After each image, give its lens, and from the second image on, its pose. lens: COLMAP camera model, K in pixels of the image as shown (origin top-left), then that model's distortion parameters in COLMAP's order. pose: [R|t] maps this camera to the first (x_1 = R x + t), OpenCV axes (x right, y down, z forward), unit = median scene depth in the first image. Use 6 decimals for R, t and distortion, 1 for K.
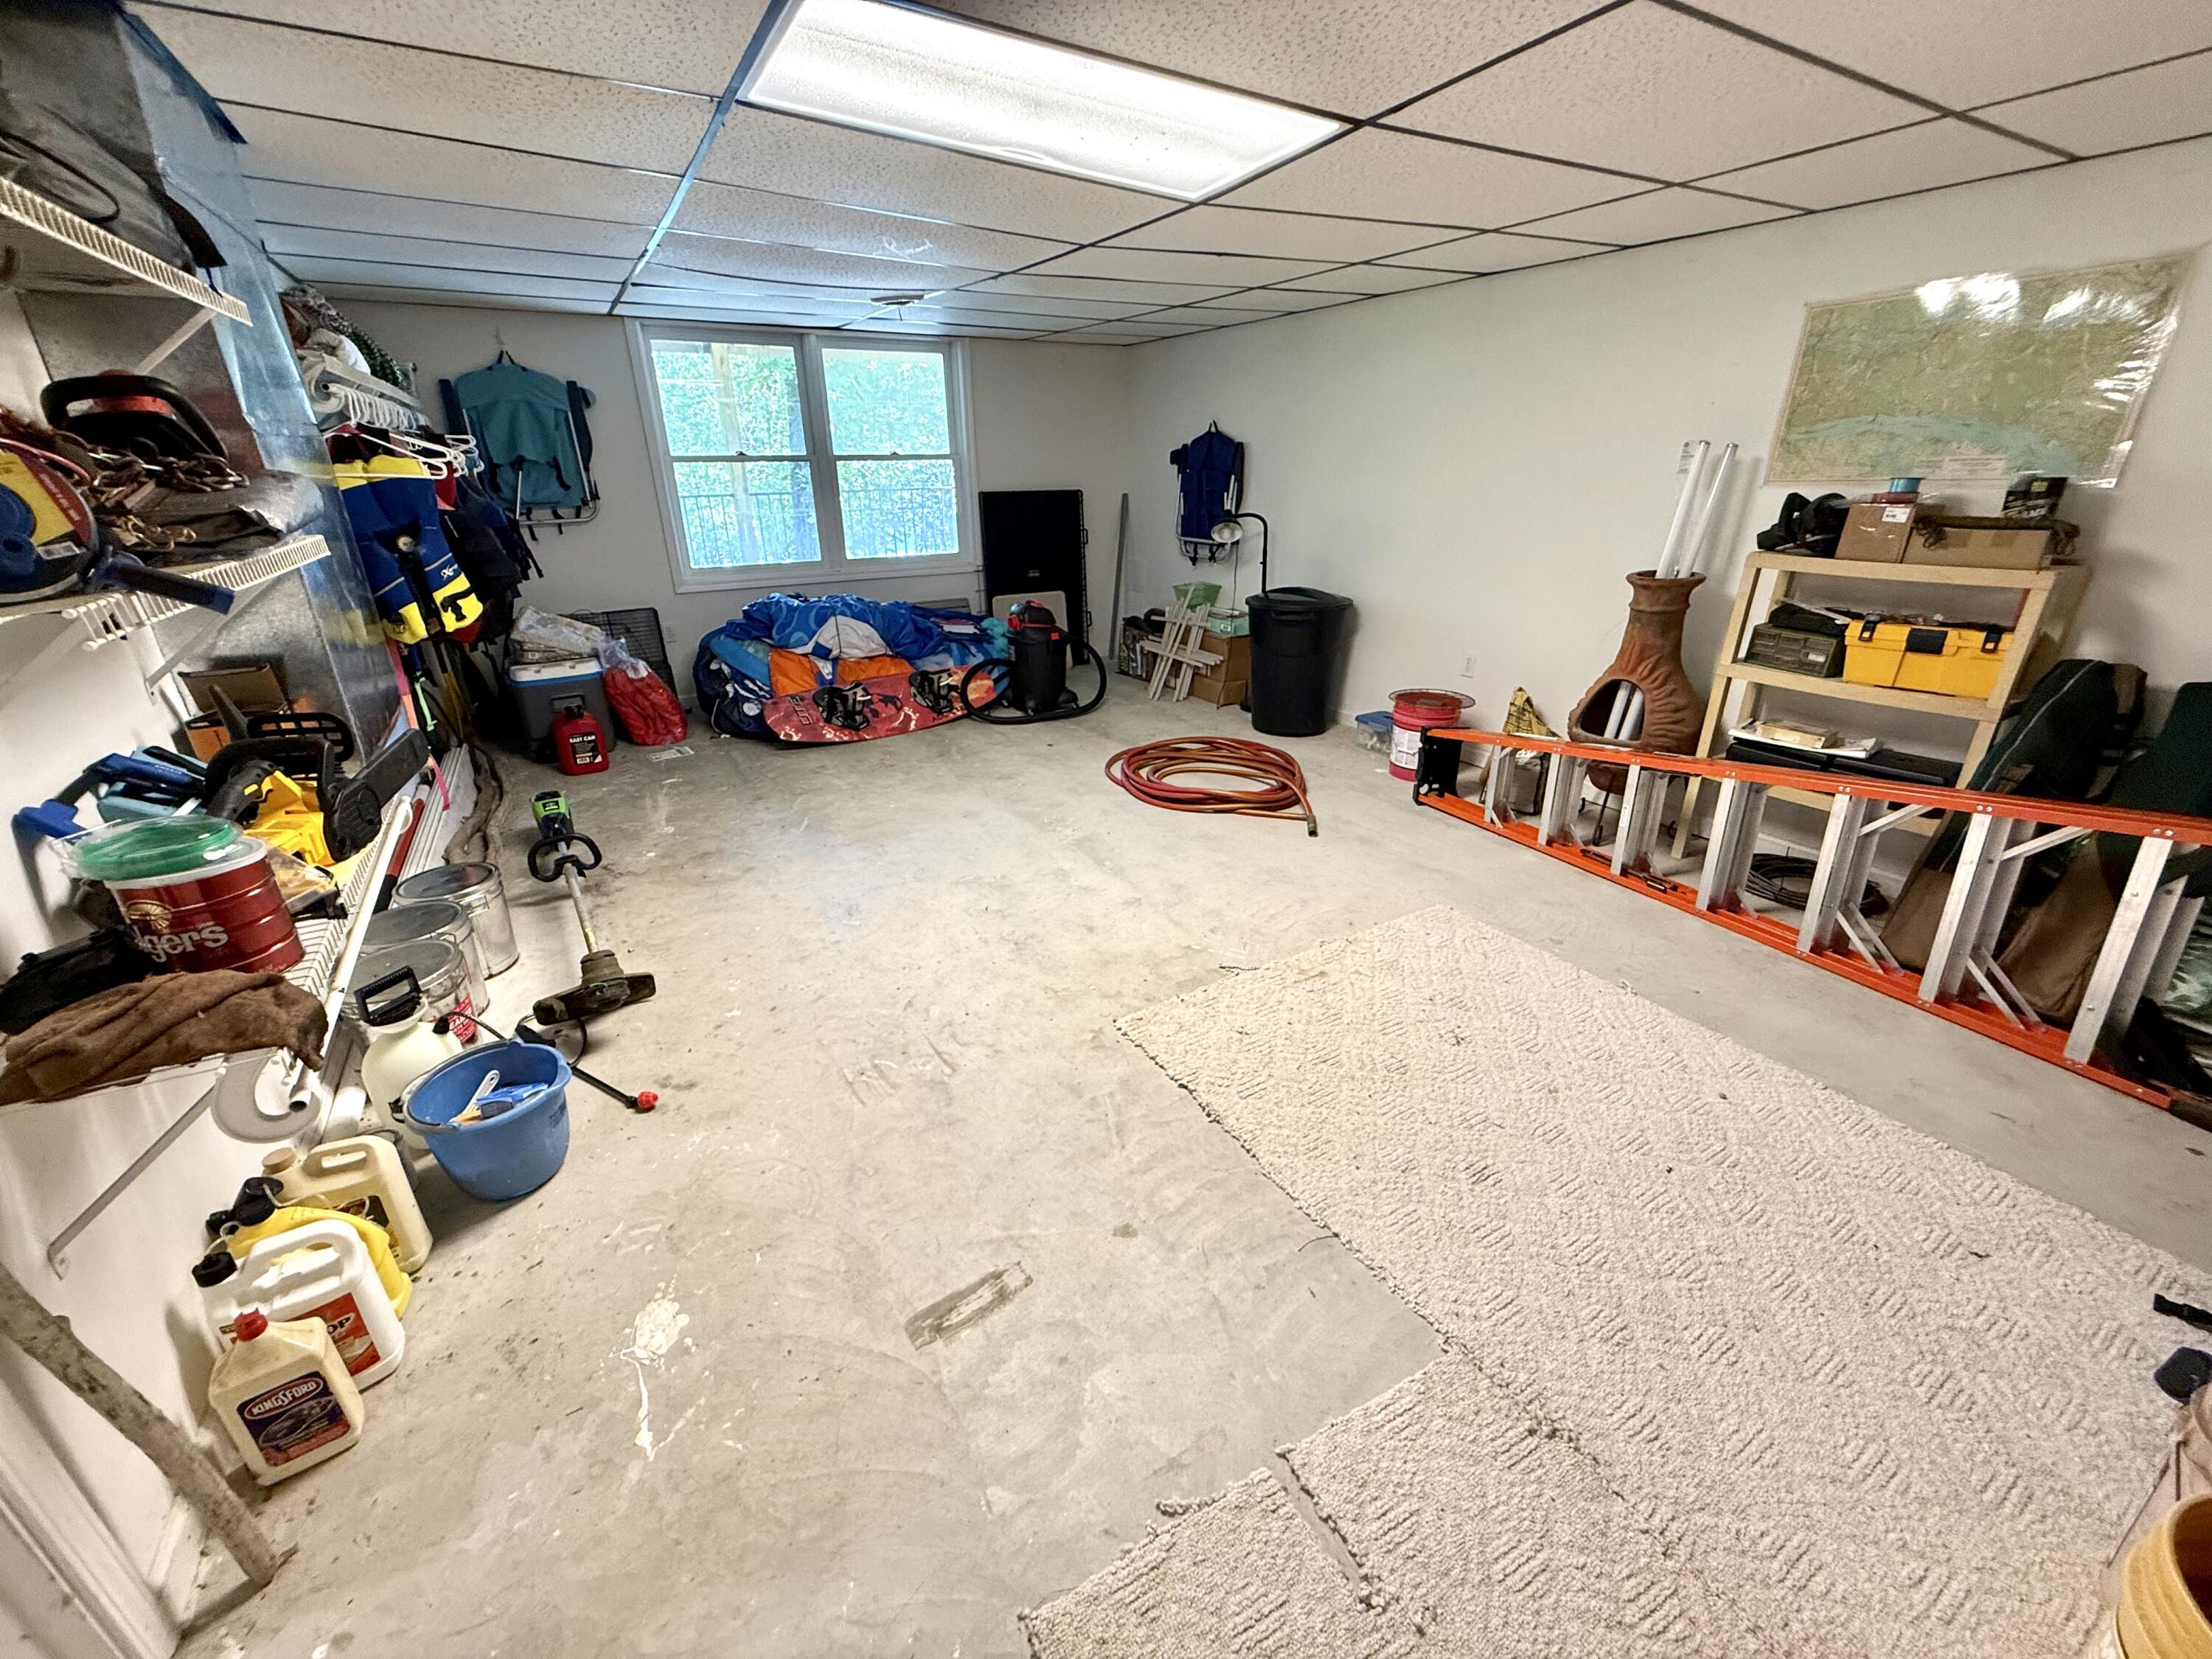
lens RADIAL K [[877.0, 0, 1098.3], [0, 877.0, 829.3], [0, 0, 1]] dist [0.001138, -0.000023]
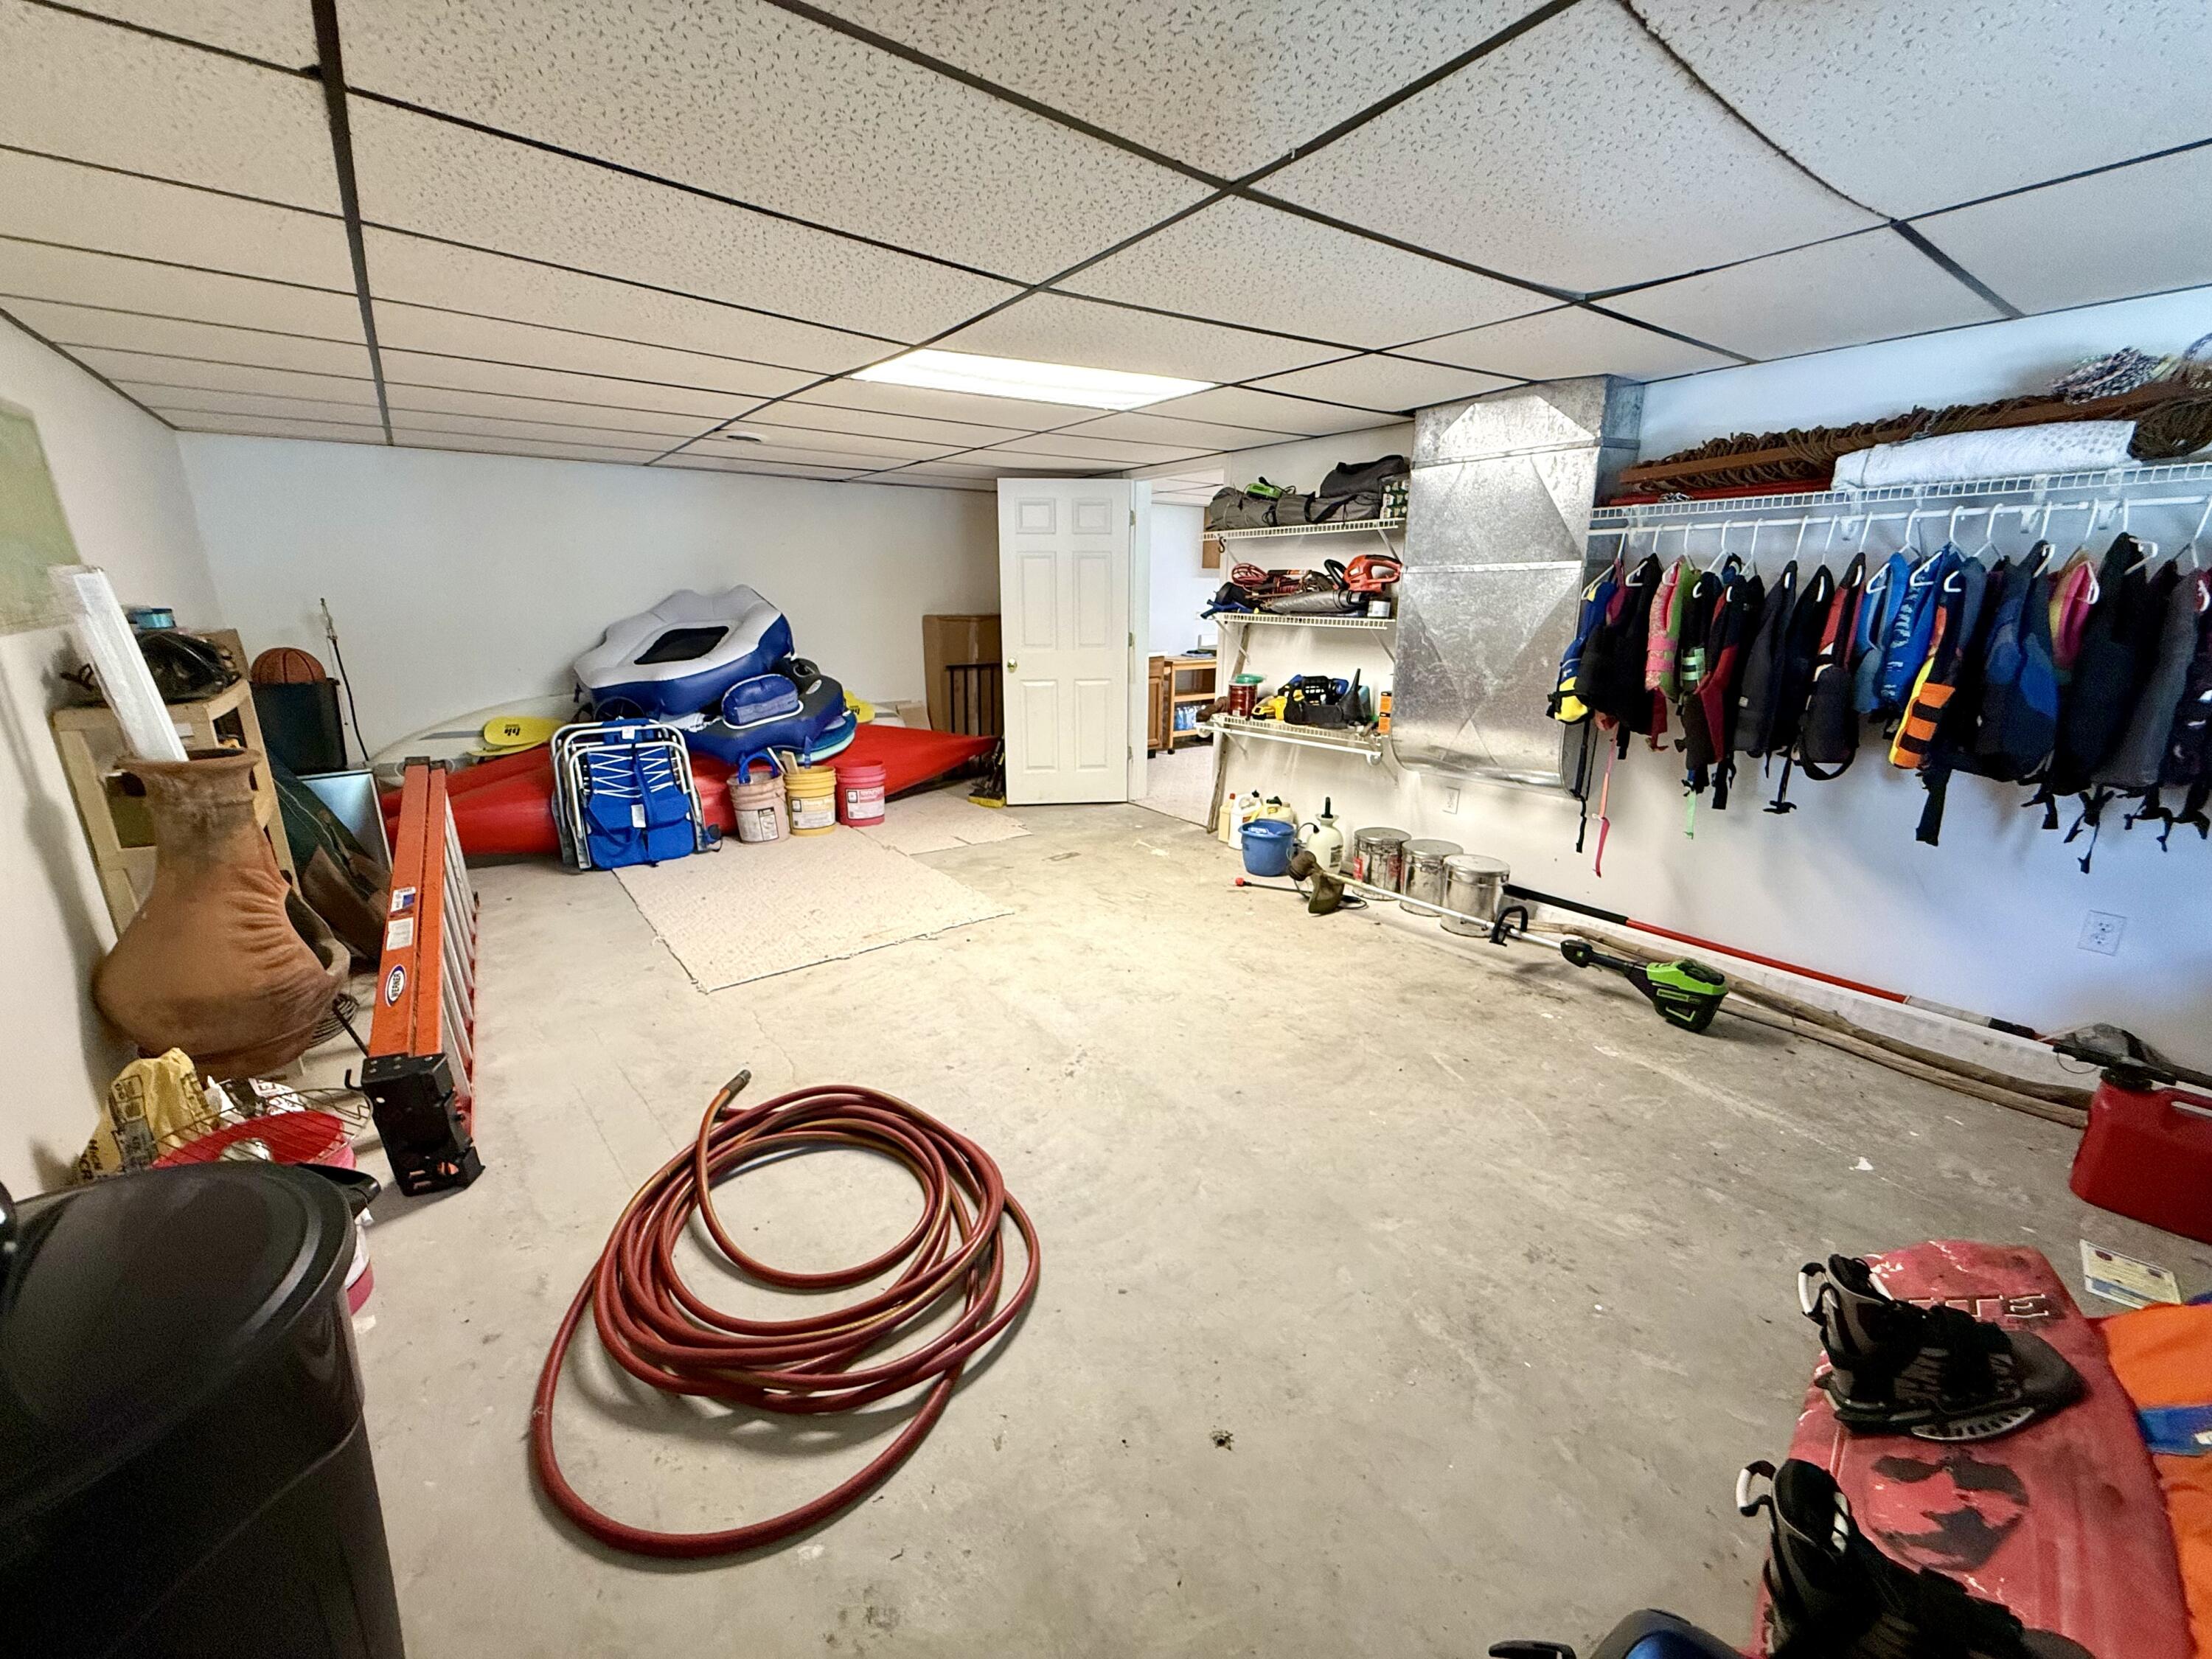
lens RADIAL K [[877.0, 0, 1098.3], [0, 877.0, 829.3], [0, 0, 1]] dist [0.001138, -0.000023]
pose [[-0.993717, 0.033440, -0.106809, 0.025245], [-0.039600, 0.787541, 0.614988, -0.729173], [0.104682, 0.615354, -0.781269, 1.738996]]
